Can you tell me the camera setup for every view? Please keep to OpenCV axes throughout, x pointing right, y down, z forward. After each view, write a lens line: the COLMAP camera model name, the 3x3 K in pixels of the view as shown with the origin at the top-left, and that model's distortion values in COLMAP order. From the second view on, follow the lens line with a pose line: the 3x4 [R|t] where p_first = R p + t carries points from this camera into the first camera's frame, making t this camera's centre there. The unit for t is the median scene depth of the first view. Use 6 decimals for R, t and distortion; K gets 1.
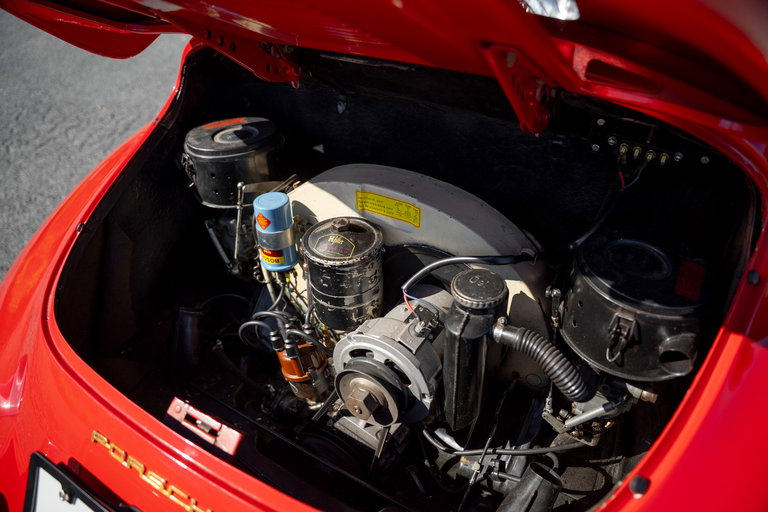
lens RADIAL K [[538.4, 0, 385.3], [0, 538.4, 252.3], [0, 0, 1]] dist [-0.147941, 0.101713]
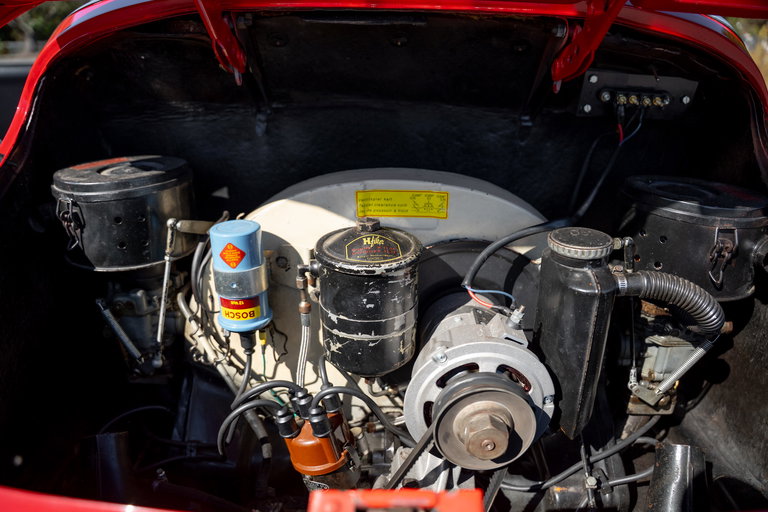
lens RADIAL K [[538.4, 0, 386.3], [0, 538.4, 252.2], [0, 0, 1]] dist [-0.147941, 0.101713]
pose [[0.865242, -0.160420, 0.474997, -0.407905], [0.266779, 0.949478, -0.165292, 0.112825], [-0.424483, 0.269736, 0.864324, 0.328109]]
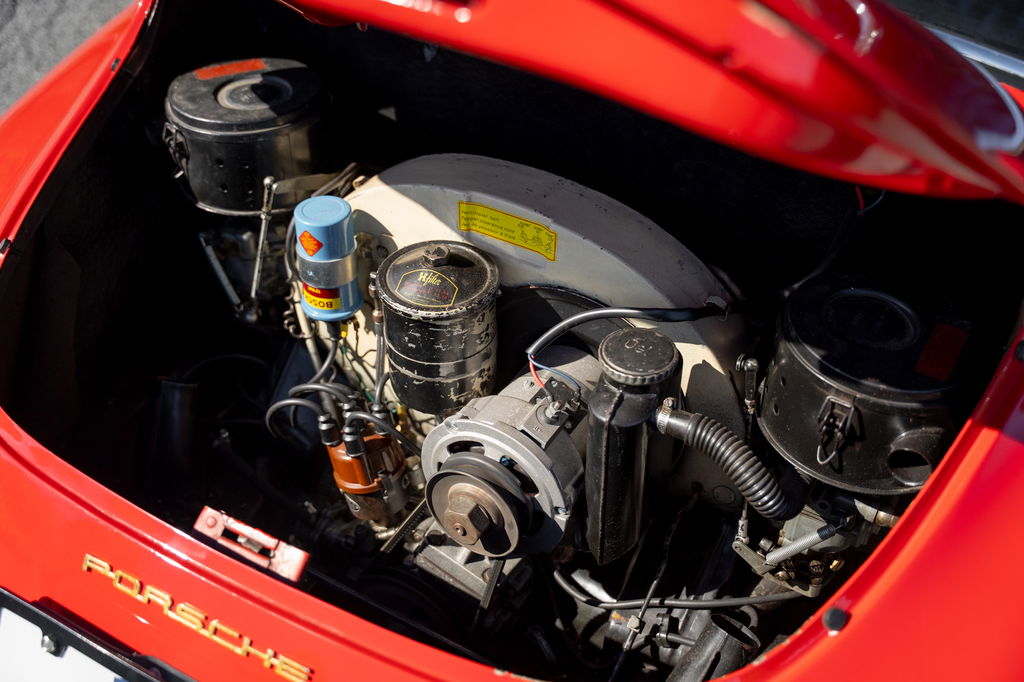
lens RADIAL K [[1122.4, 0, 518.4], [0, 1122.4, 338.5], [0, 0, 1]] dist [0.029584, 0.000000]
pose [[0.999121, 0.016238, 0.038643, -0.031998], [-0.018857, 0.997480, 0.068392, -0.043684], [-0.037435, -0.069061, 0.996910, -0.375286]]
